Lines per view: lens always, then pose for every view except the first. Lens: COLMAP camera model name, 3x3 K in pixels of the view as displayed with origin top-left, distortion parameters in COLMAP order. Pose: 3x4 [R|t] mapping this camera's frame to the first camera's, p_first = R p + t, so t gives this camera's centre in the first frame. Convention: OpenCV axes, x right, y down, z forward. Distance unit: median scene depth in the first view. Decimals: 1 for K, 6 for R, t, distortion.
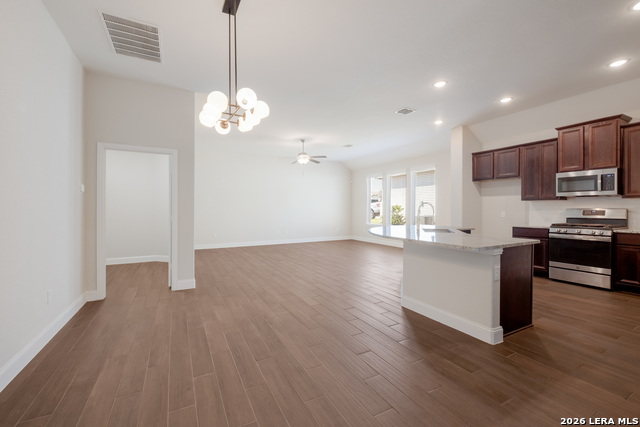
lens RADIAL K [[274.6, 0, 320.6], [0, 274.6, 209.5], [0, 0, 1]] dist [0.004368, -0.003460]
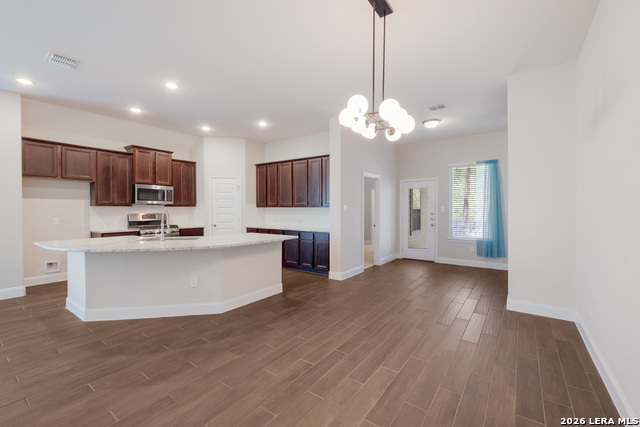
lens RADIAL K [[274.6, 0, 321.5], [0, 274.6, 212.6], [0, 0, 1]] dist [0.004368, -0.003460]
pose [[-0.445226, -0.006727, 0.895393, -0.545613], [0.005072, 0.999937, 0.010035, -0.016472], [-0.895404, 0.009009, -0.445164, 0.802779]]
